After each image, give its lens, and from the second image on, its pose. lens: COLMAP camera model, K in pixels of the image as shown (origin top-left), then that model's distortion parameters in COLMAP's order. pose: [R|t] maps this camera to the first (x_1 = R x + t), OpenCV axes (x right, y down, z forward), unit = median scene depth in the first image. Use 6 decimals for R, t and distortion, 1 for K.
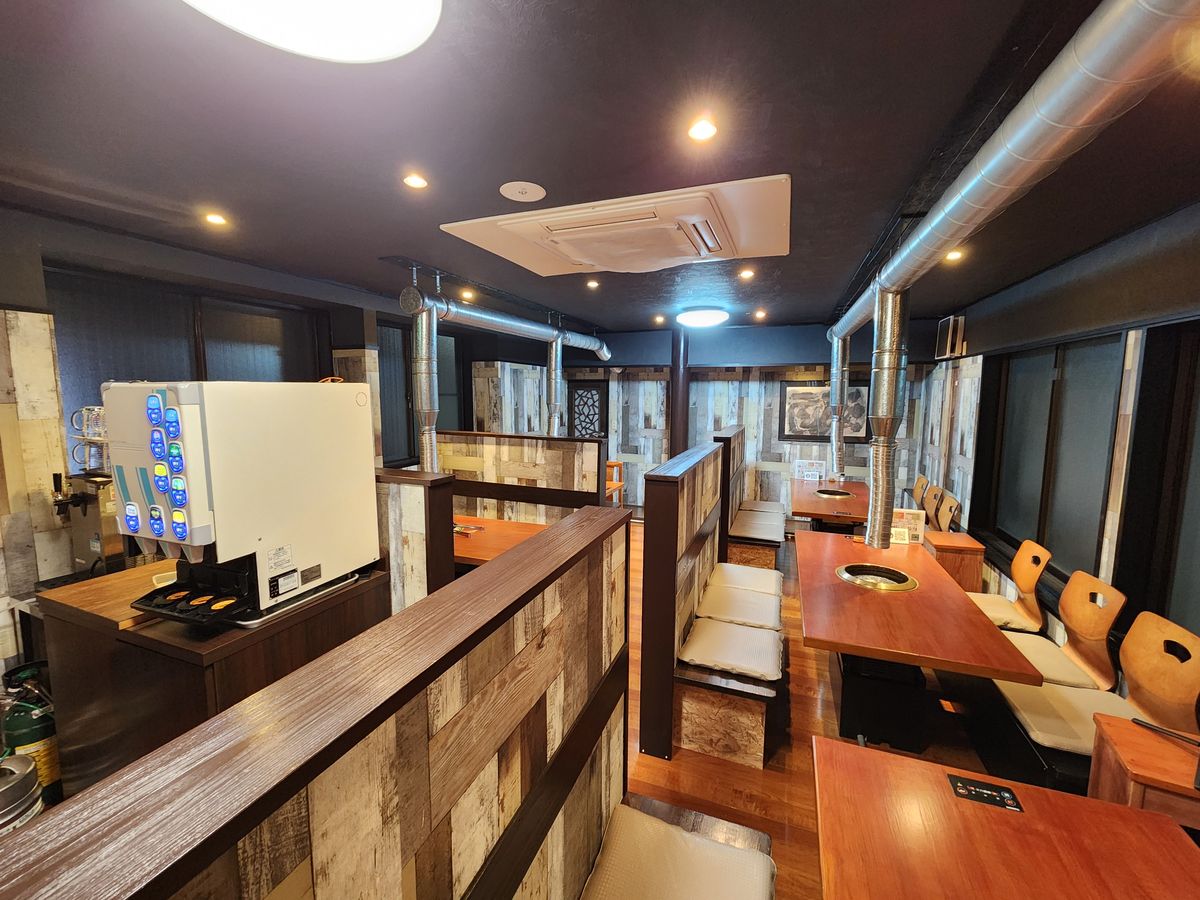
lens RADIAL K [[490.8, 0, 597.3], [0, 490.8, 445.4], [0, 0, 1]] dist [0.002534, 0.000560]
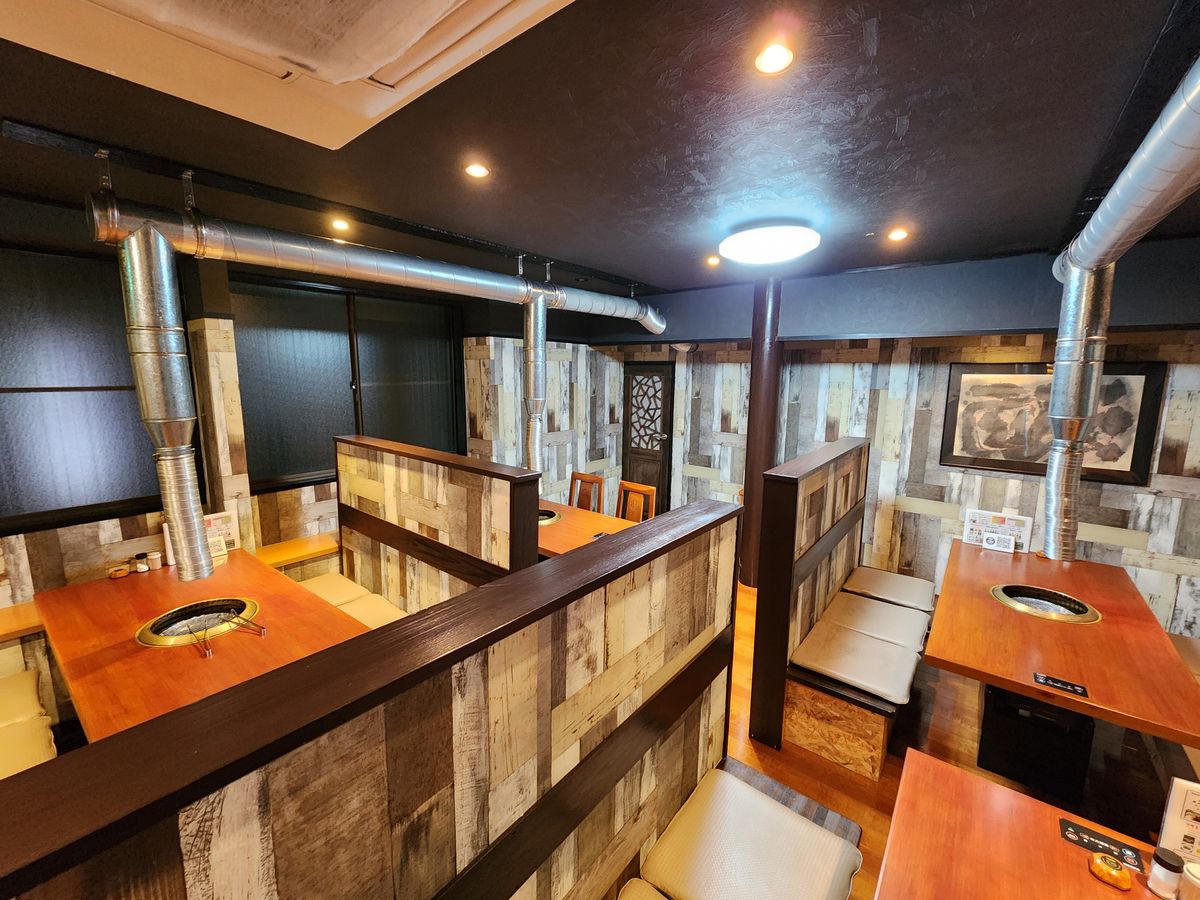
lens RADIAL K [[490.8, 0, 598.3], [0, 490.8, 445.3], [0, 0, 1]] dist [0.002534, 0.000560]
pose [[0.952403, 0.049330, -0.300825, 0.157363], [-0.037749, 0.998310, 0.044195, -0.044499], [0.302497, -0.030735, 0.952655, 0.319900]]
